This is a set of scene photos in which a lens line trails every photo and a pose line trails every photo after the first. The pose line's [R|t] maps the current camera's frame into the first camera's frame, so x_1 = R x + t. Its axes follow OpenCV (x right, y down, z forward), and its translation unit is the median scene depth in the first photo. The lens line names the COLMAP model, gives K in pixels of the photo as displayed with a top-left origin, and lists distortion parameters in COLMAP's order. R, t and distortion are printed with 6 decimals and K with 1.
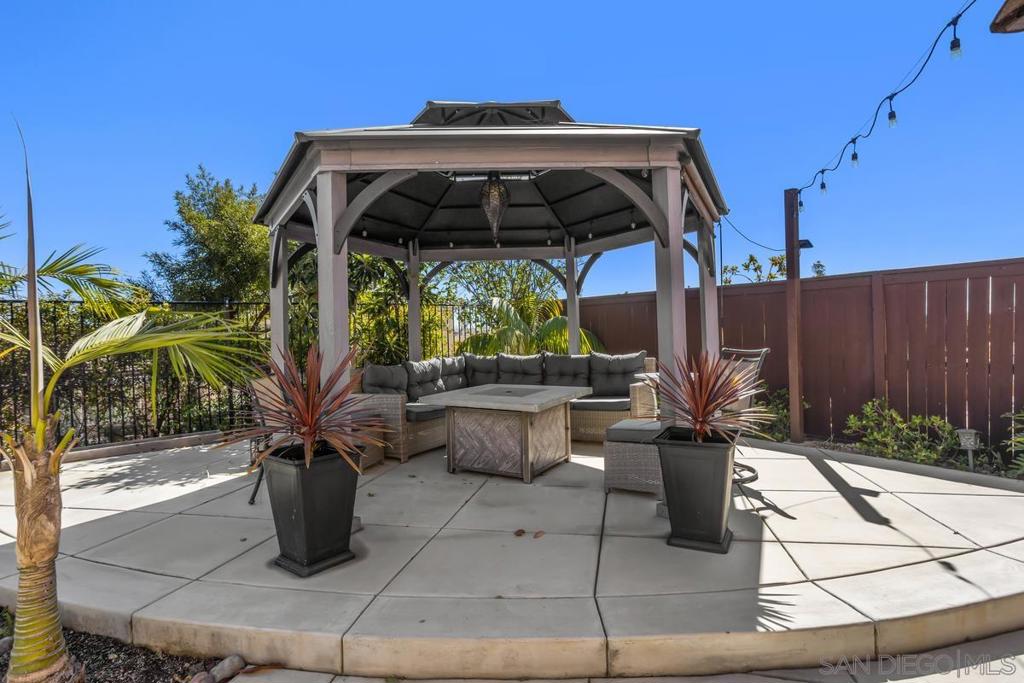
lens RADIAL K [[494.8, 0, 509.3], [0, 494.8, 327.6], [0, 0, 1]] dist [-0.061708, 0.035586]
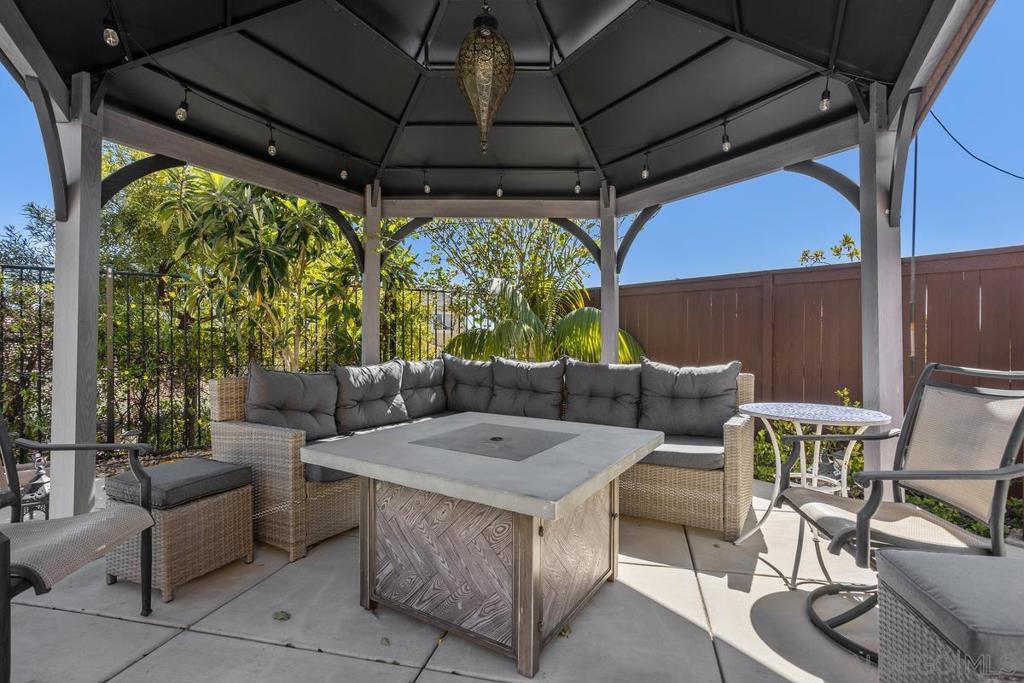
lens RADIAL K [[494.8, 0, 509.3], [0, 494.8, 327.6], [0, 0, 1]] dist [-0.061708, 0.035586]
pose [[0.999108, 0.031404, -0.028244, 0.014606], [-0.031534, 0.999494, -0.004160, 0.014882], [0.028099, 0.005047, 0.999592, 0.344022]]
